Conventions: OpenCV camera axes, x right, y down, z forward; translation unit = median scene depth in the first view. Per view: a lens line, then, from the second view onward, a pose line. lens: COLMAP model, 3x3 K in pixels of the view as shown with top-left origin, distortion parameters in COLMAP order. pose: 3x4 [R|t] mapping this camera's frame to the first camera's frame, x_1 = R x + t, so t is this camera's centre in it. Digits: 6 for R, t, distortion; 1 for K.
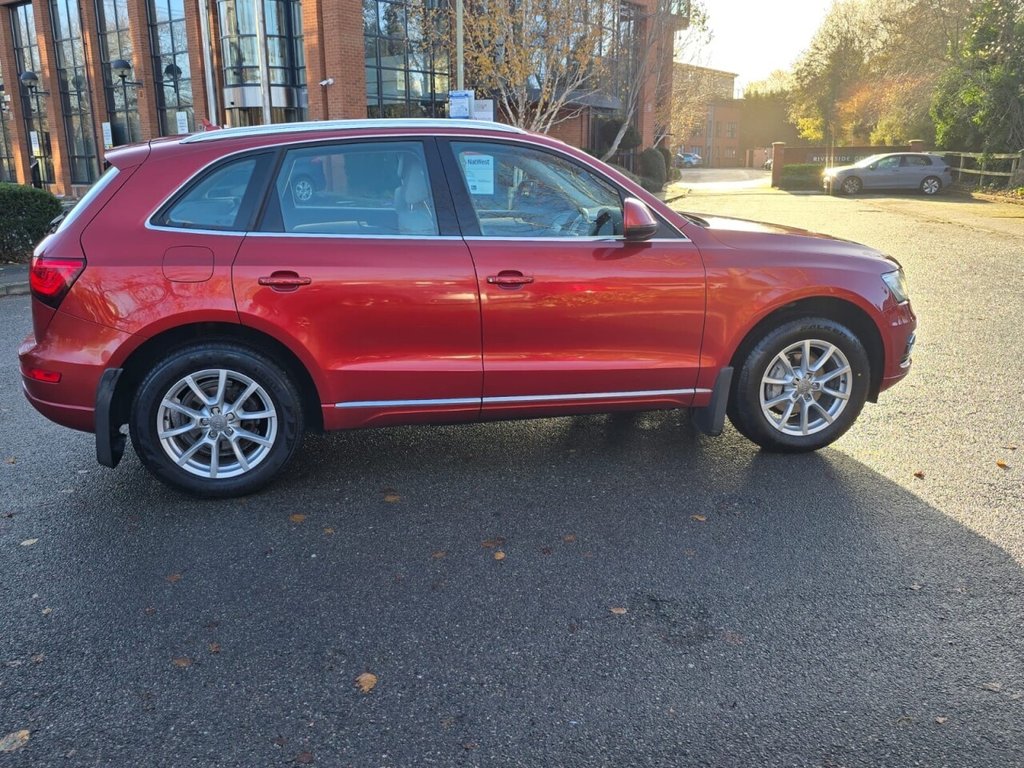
lens RADIAL K [[880.4, 0, 511.8], [0, 880.4, 386.3], [0, 0, 1]] dist [0.057531, -0.051724]
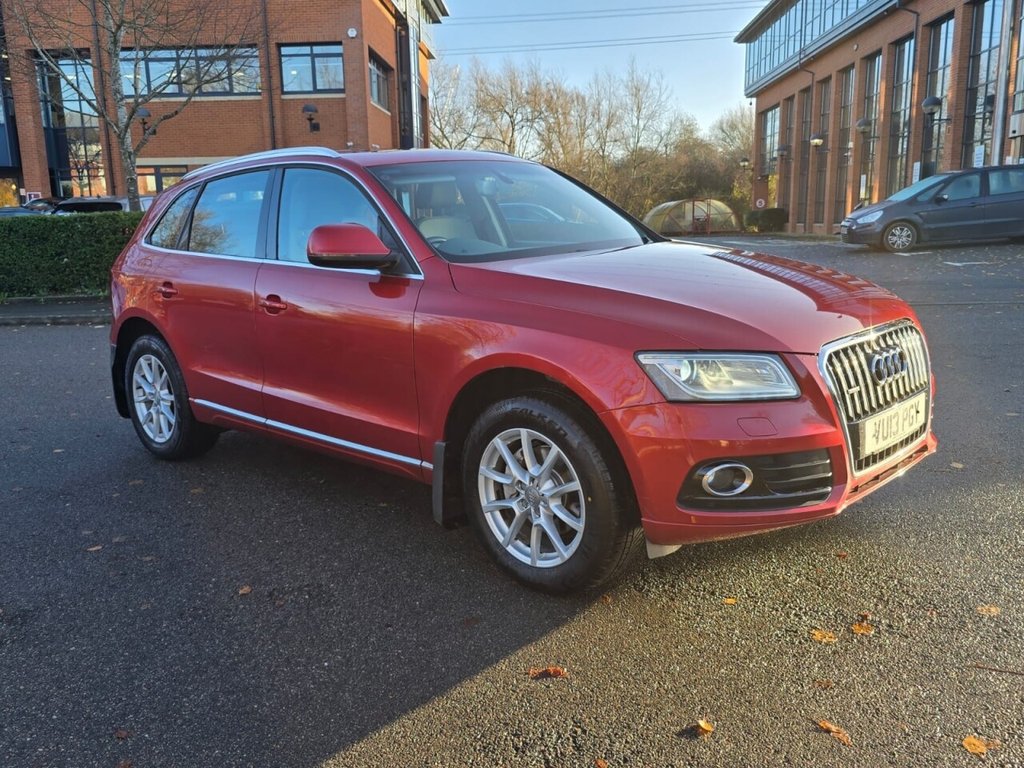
lens RADIAL K [[880.4, 0, 501.9], [0, 880.4, 400.8], [0, 0, 1]] dist [0.057531, -0.051724]
pose [[0.569082, 0.158674, -0.806826, 0.868195], [-0.182371, 0.981124, 0.064319, -0.113570], [0.801802, 0.110539, 0.587277, 0.563086]]
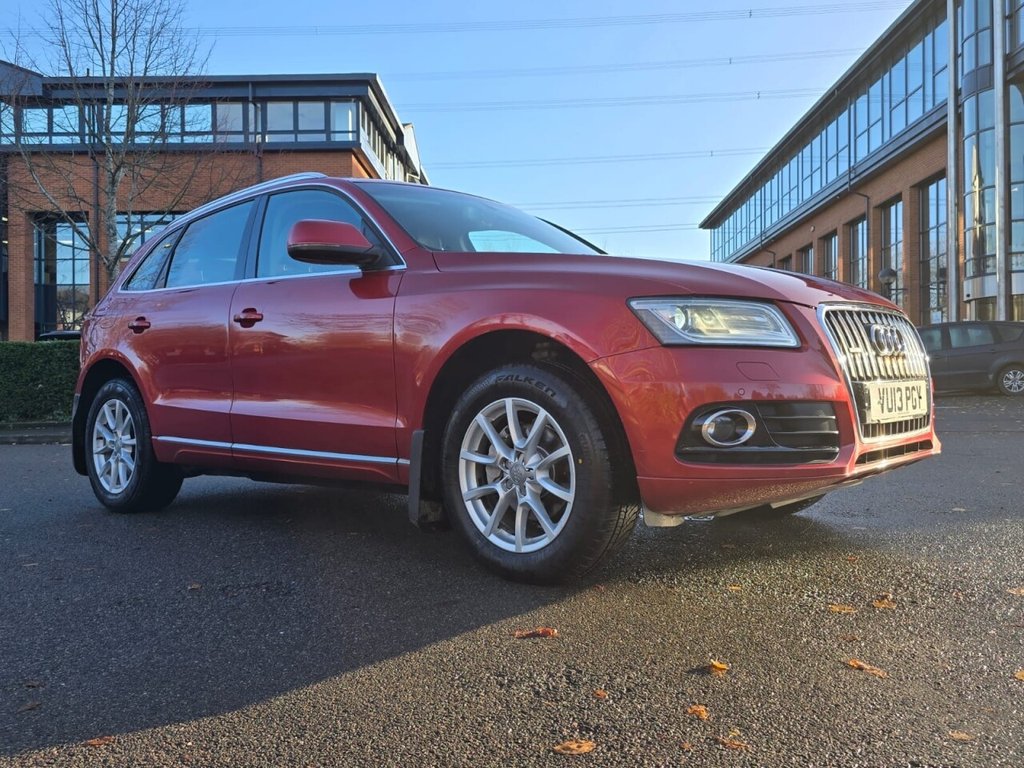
lens RADIAL K [[880.4, 0, 505.8], [0, 880.4, 392.0], [0, 0, 1]] dist [0.057531, -0.051724]
pose [[0.592494, -0.001096, -0.805574, 0.844868], [-0.192289, 0.970901, -0.142748, 0.036485], [0.782289, 0.239480, 0.575042, 0.609046]]
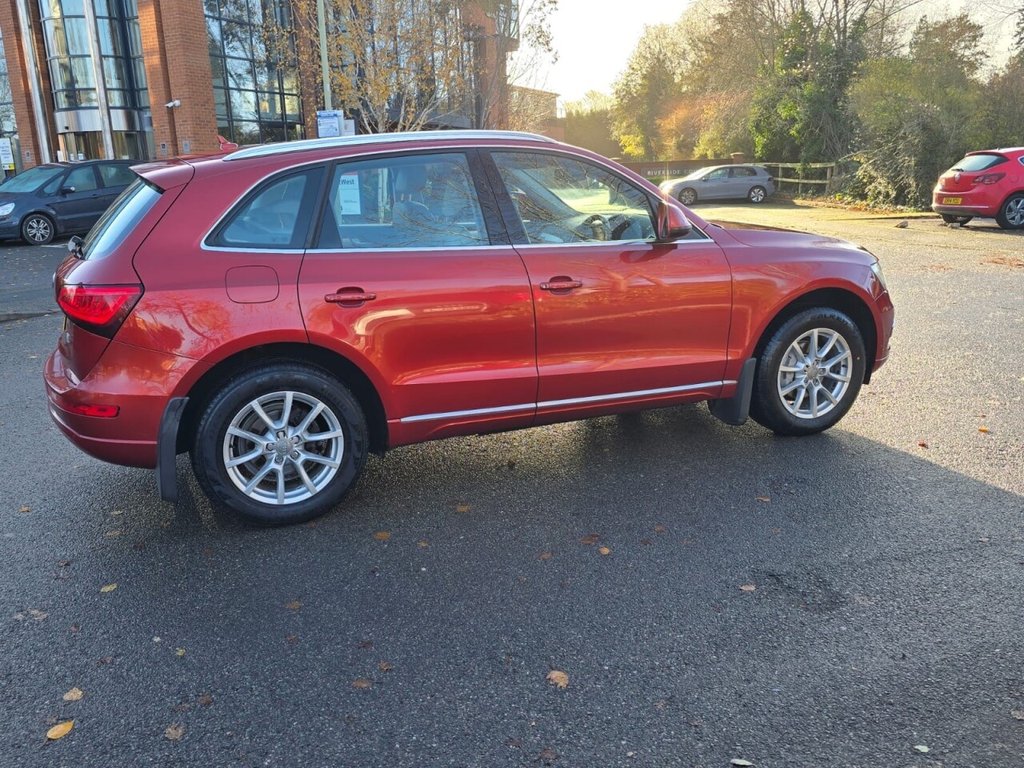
lens RADIAL K [[880.4, 0, 507.1], [0, 880.4, 393.5], [0, 0, 1]] dist [0.057531, -0.051724]
pose [[0.982642, -0.070271, 0.171687, -0.221189], [0.072618, 0.997332, -0.007421, 0.006849], [-0.170708, 0.019759, 0.985124, 0.003937]]
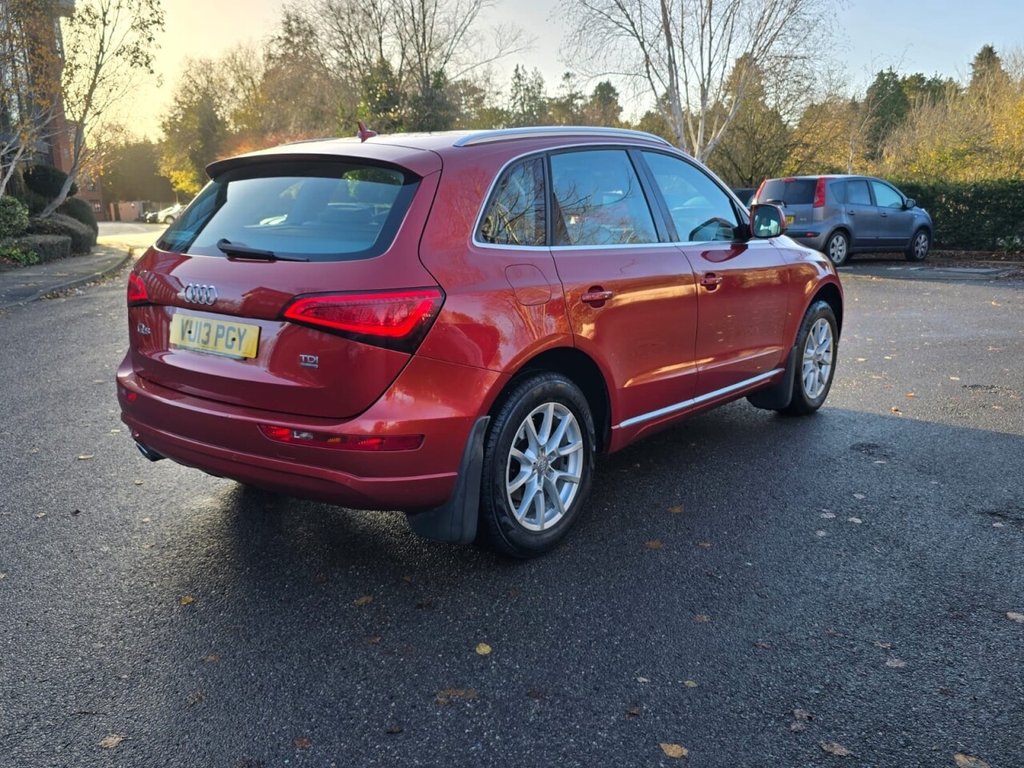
lens RADIAL K [[880.4, 0, 524.8], [0, 880.4, 408.8], [0, 0, 1]] dist [0.057531, -0.051724]
pose [[0.765261, -0.156444, 0.624420, -0.765287], [0.177594, 0.983682, 0.028803, -0.036727], [-0.618737, 0.088852, 0.780558, 0.289082]]
